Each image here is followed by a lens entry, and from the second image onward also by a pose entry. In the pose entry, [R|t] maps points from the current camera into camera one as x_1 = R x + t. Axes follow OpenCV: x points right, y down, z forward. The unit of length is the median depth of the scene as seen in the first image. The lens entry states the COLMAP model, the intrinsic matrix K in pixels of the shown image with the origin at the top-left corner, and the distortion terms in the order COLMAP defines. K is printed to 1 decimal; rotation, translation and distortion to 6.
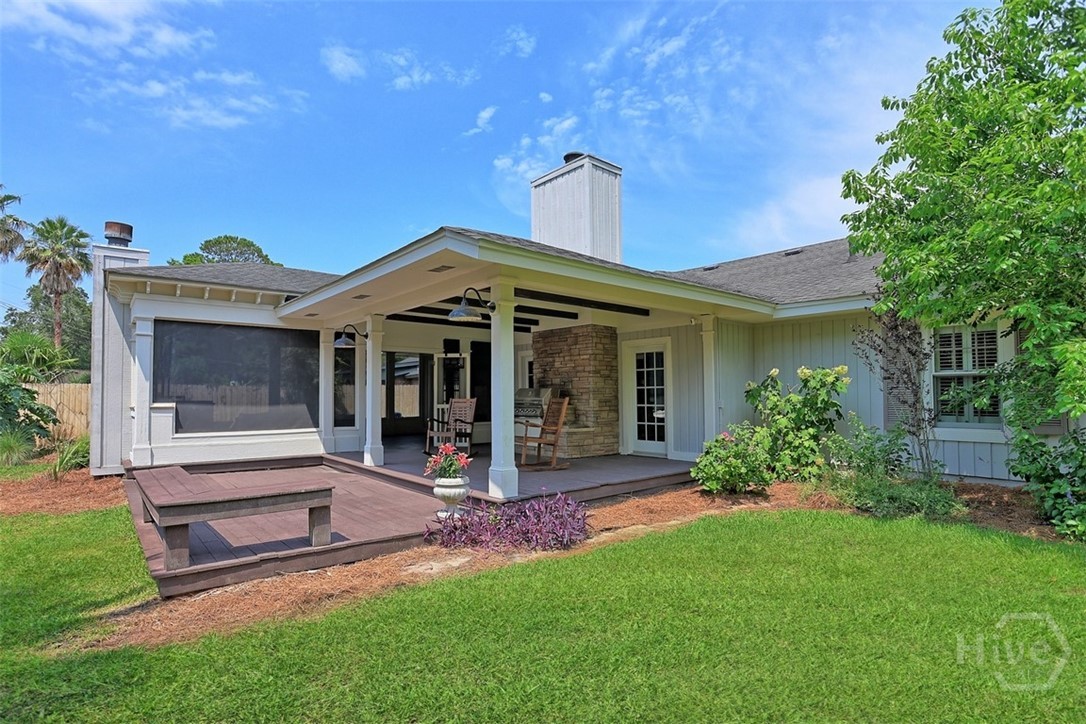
lens RADIAL K [[541.5, 0, 529.2], [0, 541.5, 378.8], [0, 0, 1]] dist [-0.041778, 0.017042]
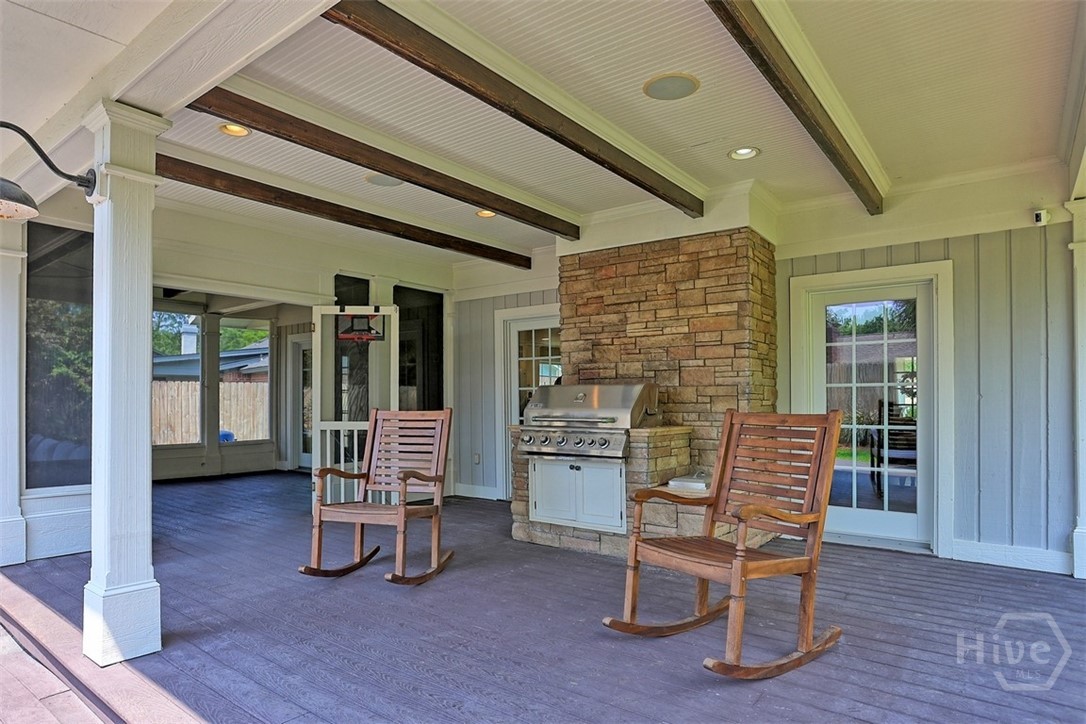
lens RADIAL K [[619.3, 0, 558.4], [0, 619.3, 406.0], [0, 0, 1]] dist [-0.039709, 0.000573]
pose [[0.967970, 0.003176, 0.251045, -0.140649], [-0.012727, 0.999255, 0.036432, 0.018432], [-0.250742, -0.038460, 0.967290, 0.609366]]
